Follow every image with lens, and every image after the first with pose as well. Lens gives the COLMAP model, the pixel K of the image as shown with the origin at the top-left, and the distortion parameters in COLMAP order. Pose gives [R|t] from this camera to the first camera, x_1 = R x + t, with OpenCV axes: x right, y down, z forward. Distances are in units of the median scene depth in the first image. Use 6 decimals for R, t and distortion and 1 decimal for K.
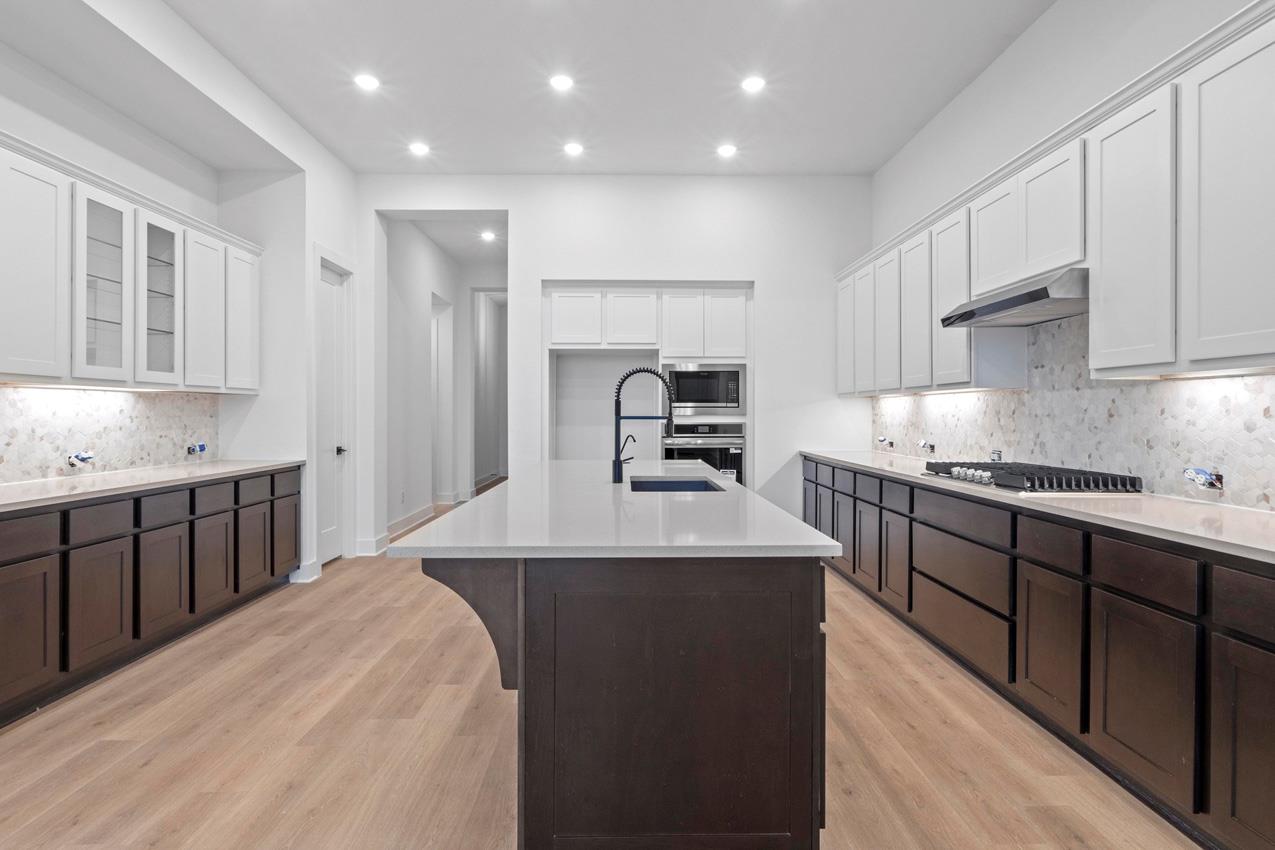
lens RADIAL K [[671.7, 0, 634.7], [0, 671.7, 411.8], [0, 0, 1]] dist [0.002923, -0.002628]
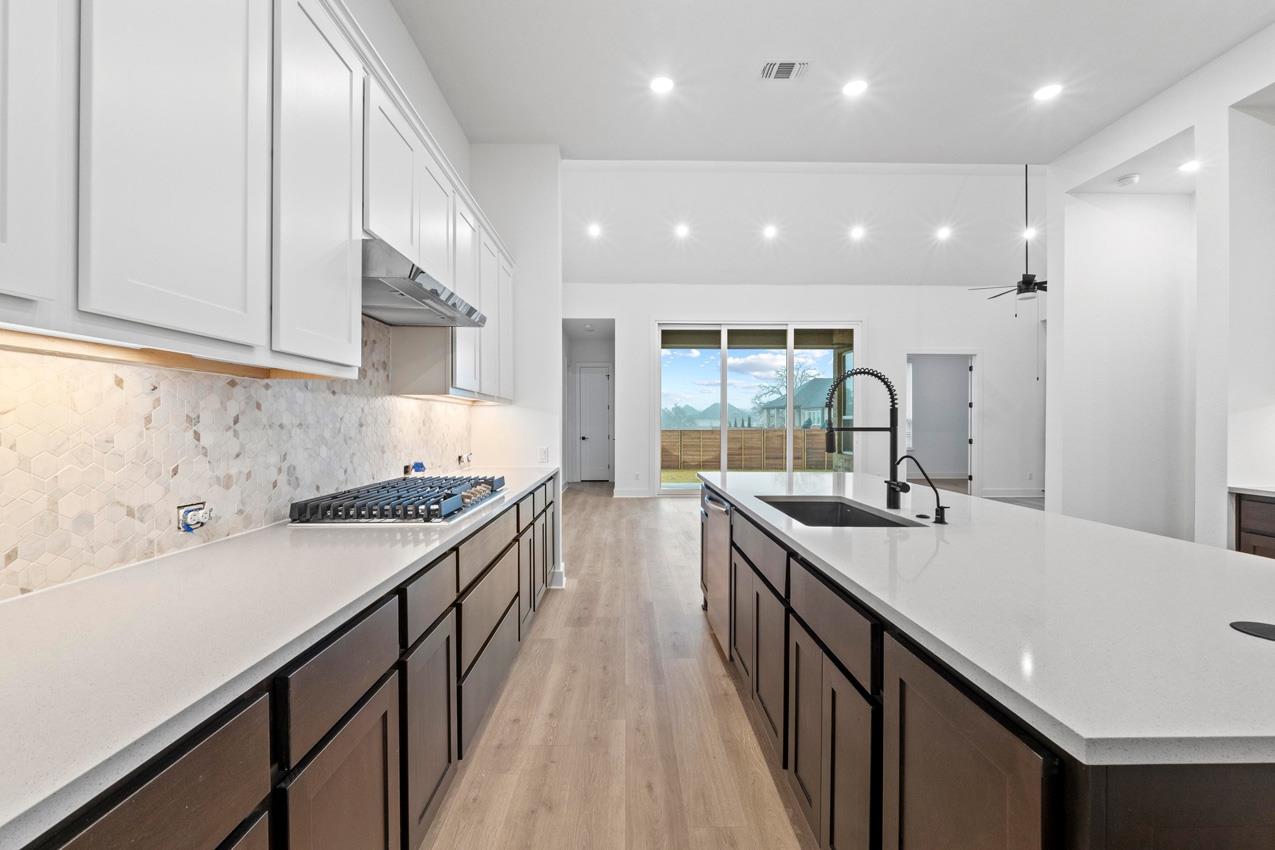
lens RADIAL K [[538.3, 0, 636.3], [0, 538.3, 425.9], [0, 0, 1]] dist [-0.006200, -0.000156]
pose [[-0.999986, -0.004153, -0.003395, 0.259347], [-0.004158, 0.999990, 0.001347, 0.003566], [0.003389, 0.001361, -0.999993, 1.470905]]
